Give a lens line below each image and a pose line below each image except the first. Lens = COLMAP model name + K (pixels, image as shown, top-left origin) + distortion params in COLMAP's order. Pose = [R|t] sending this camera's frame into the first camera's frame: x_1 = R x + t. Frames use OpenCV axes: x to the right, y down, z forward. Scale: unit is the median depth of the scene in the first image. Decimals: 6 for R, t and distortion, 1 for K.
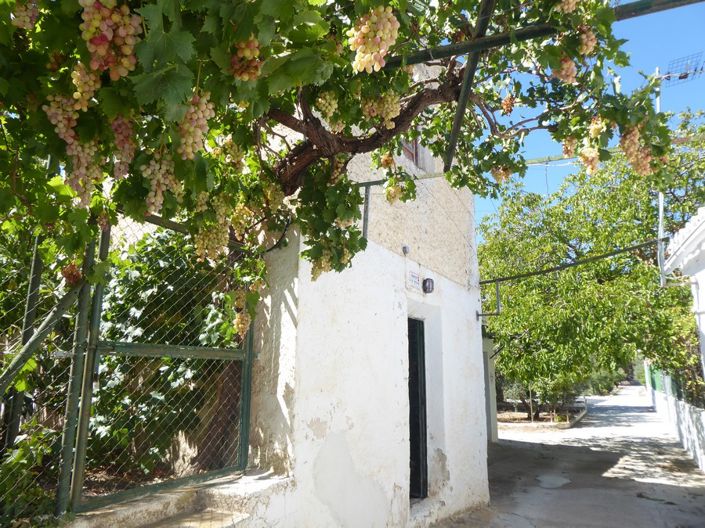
lens RADIAL K [[510.9, 0, 350.2], [0, 510.9, 263.4], [0, 0, 1]] dist [-0.009136, -0.003252]
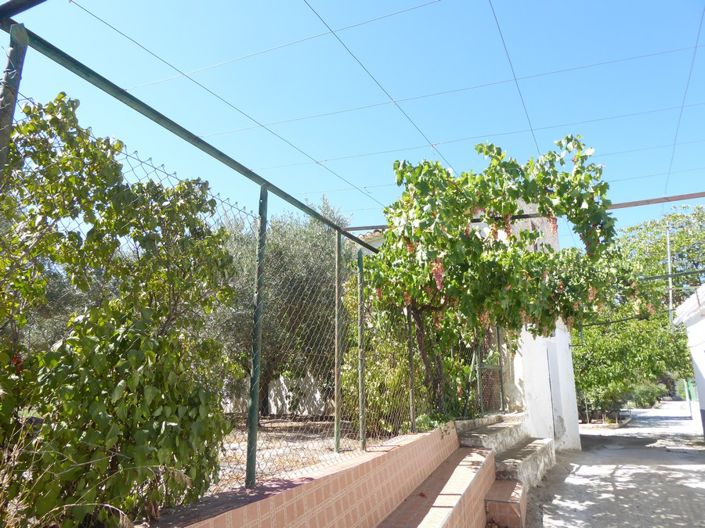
lens RADIAL K [[510.9, 0, 355.2], [0, 510.9, 264.2], [0, 0, 1]] dist [-0.009136, -0.003252]
pose [[0.998584, -0.015977, -0.050747, -0.198575], [0.014320, 0.999358, -0.032838, -0.066713], [0.051239, 0.032065, 0.998172, -0.402948]]
